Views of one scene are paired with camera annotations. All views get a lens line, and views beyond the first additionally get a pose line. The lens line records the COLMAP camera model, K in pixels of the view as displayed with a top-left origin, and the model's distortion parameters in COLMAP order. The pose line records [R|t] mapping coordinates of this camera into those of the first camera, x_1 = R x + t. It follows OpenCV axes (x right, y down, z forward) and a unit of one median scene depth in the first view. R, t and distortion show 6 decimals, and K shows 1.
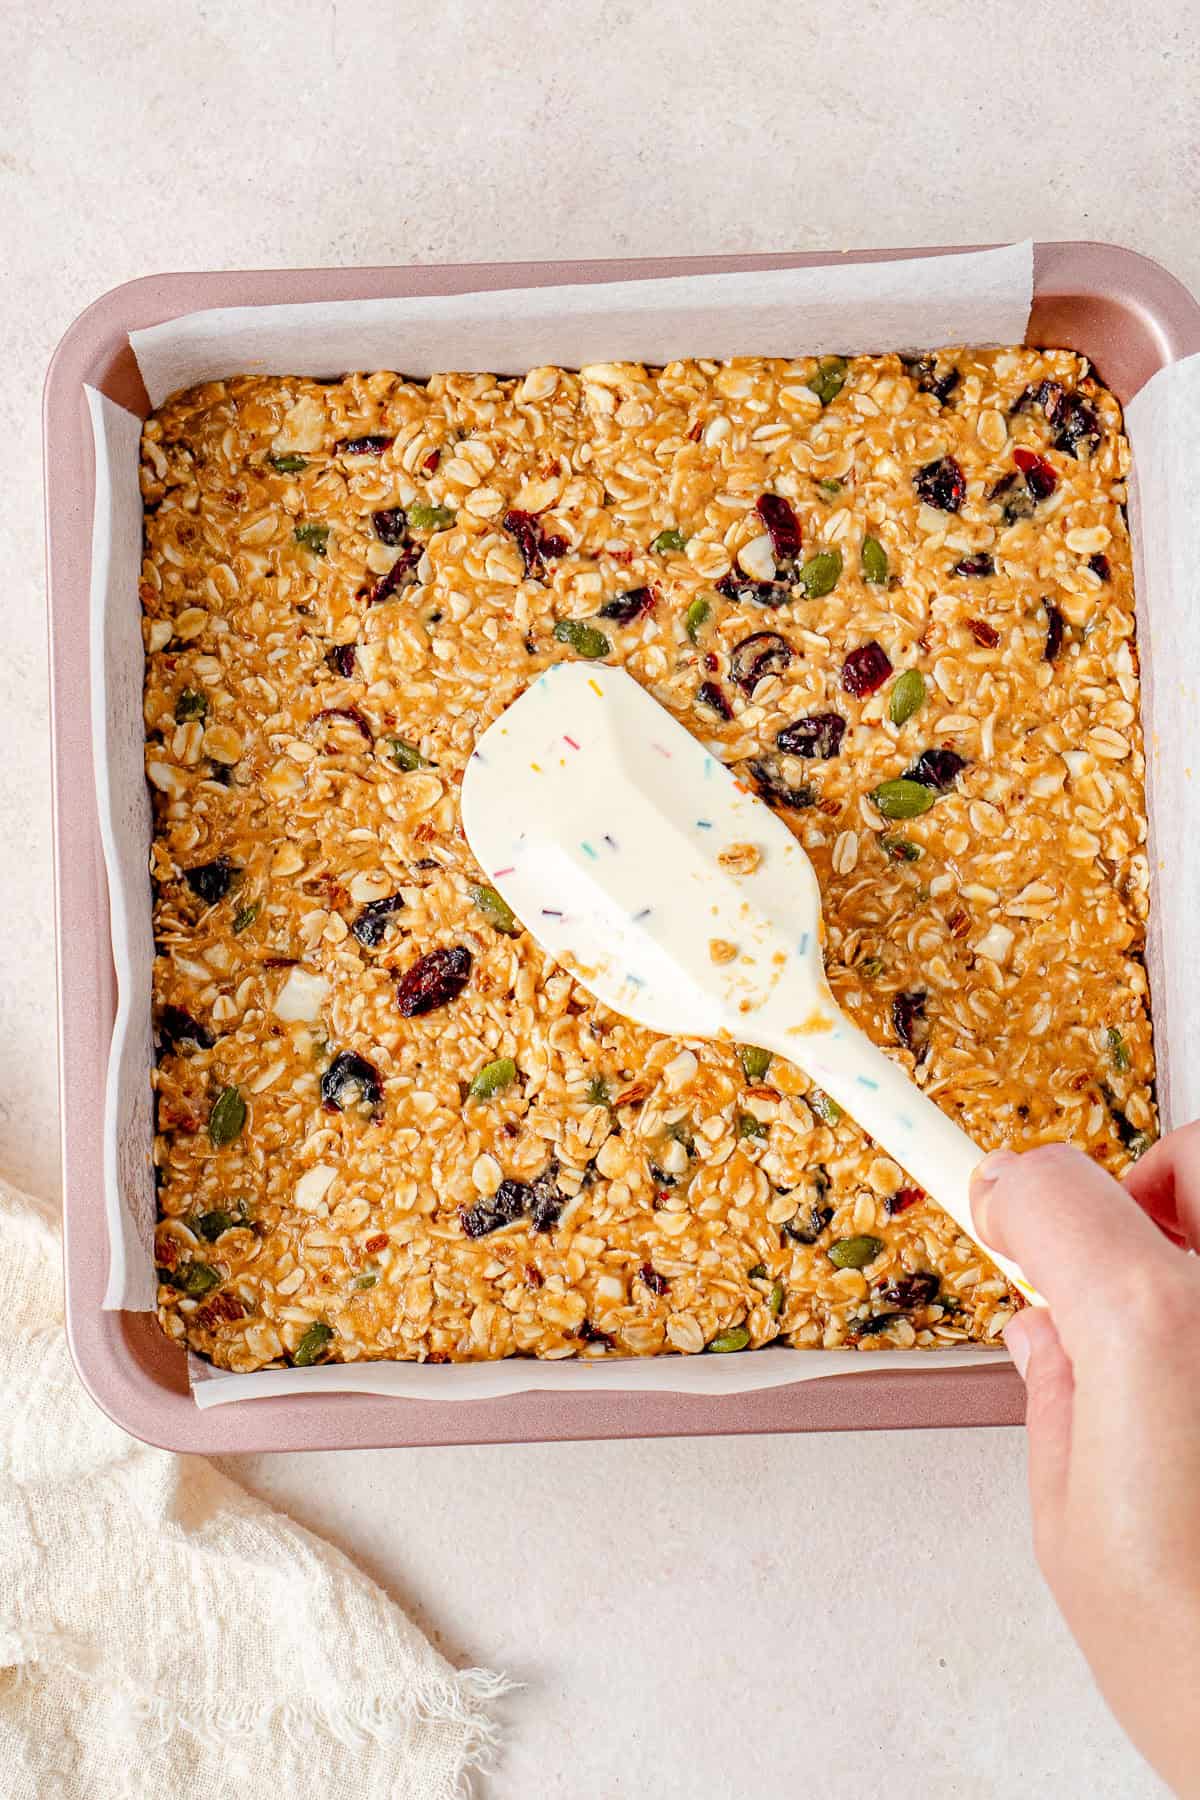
lens RADIAL K [[3930.6, 0, 593.5], [0, 3930.6, 886.4], [0, 0, 1]] dist [0.257238, 0.000000]
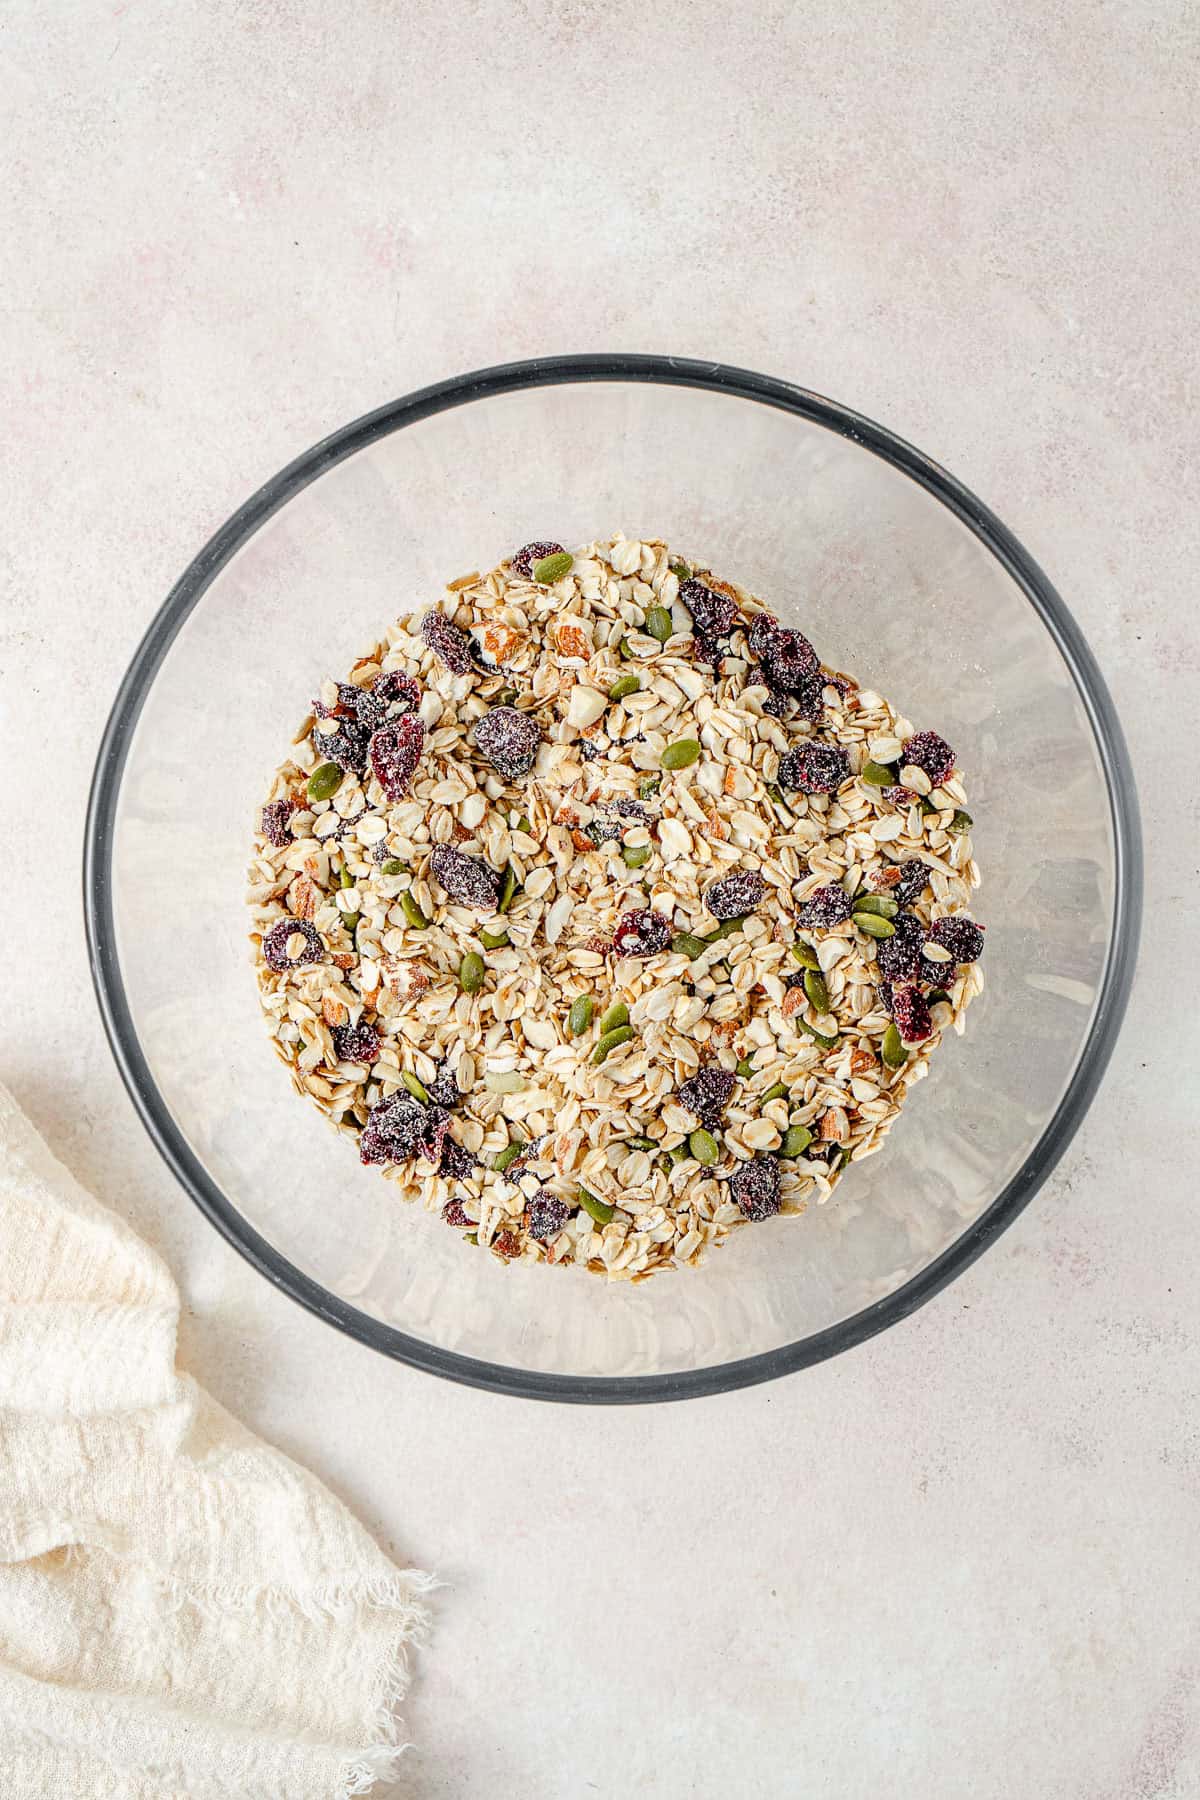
lens RADIAL K [[3930.6, 0, 635.3], [0, 3930.6, 897.9], [0, 0, 1]] dist [0.257238, 0.000000]
pose [[0.997533, 0.068199, -0.016646, 0.047414], [-0.067927, 0.997556, 0.016391, -0.050526], [0.017723, -0.015220, 0.999727, -0.296843]]
